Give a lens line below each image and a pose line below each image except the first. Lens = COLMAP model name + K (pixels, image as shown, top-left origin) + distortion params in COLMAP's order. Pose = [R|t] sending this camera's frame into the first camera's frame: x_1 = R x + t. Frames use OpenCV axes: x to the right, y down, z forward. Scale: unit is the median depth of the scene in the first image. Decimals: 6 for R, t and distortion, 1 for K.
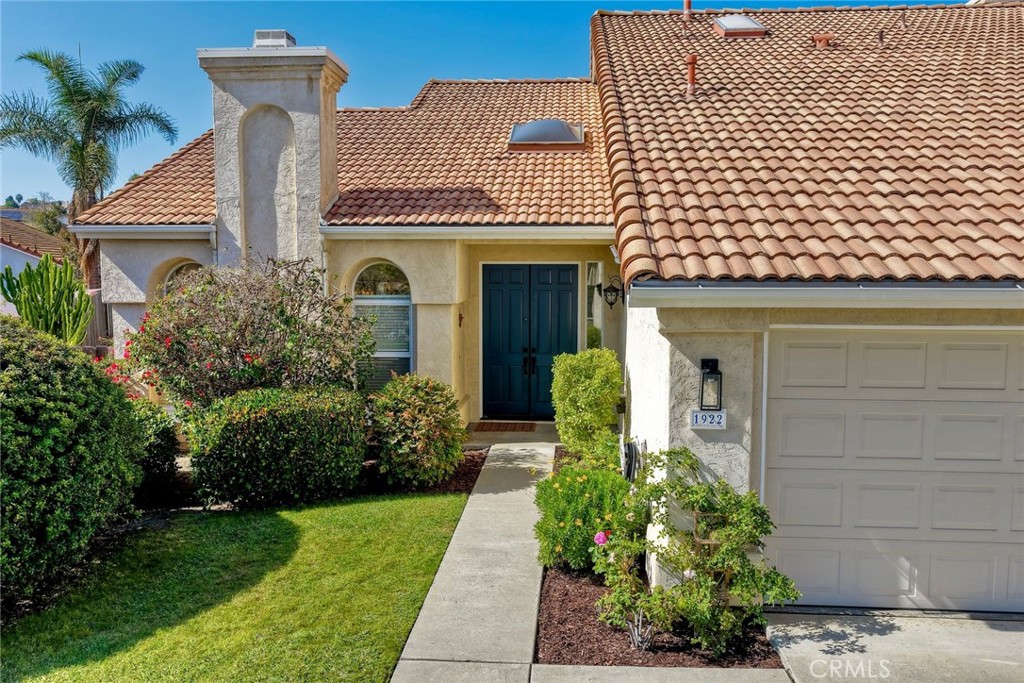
lens RADIAL K [[850.4, 0, 512.0], [0, 850.4, 341.5], [0, 0, 1]] dist [-0.019761, 0.052371]
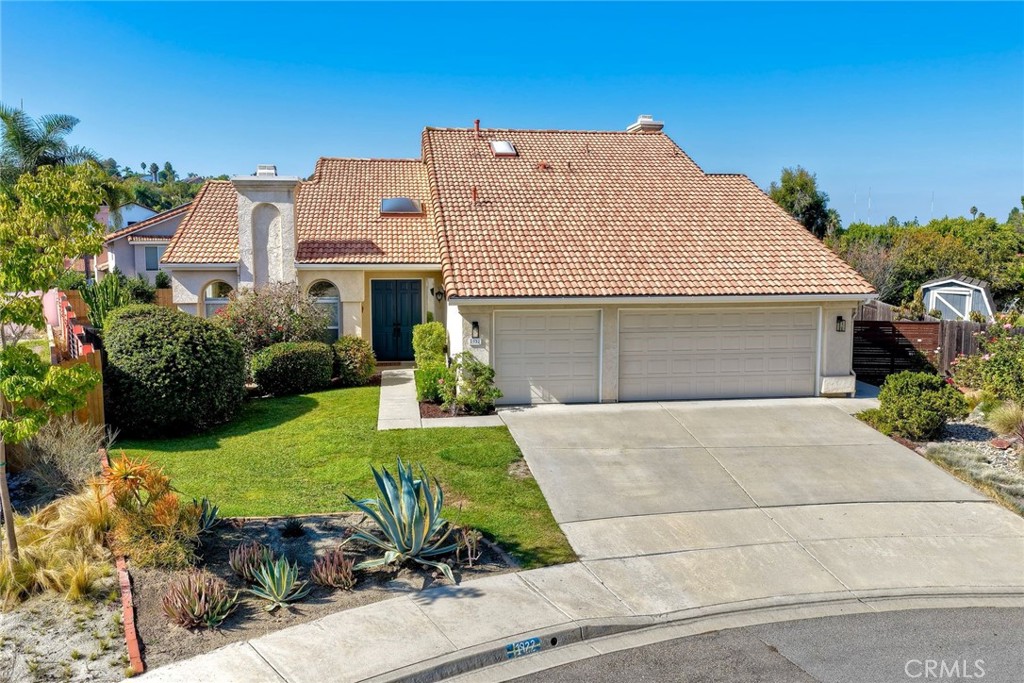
lens RADIAL K [[850.4, 0, 512.0], [0, 850.4, 341.5], [0, 0, 1]] dist [-0.019761, 0.052371]
pose [[0.977147, -0.024555, 0.211143, -0.155993], [0.020513, 0.999562, 0.021310, 0.016043], [-0.211574, -0.016492, 0.977223, -1.101843]]
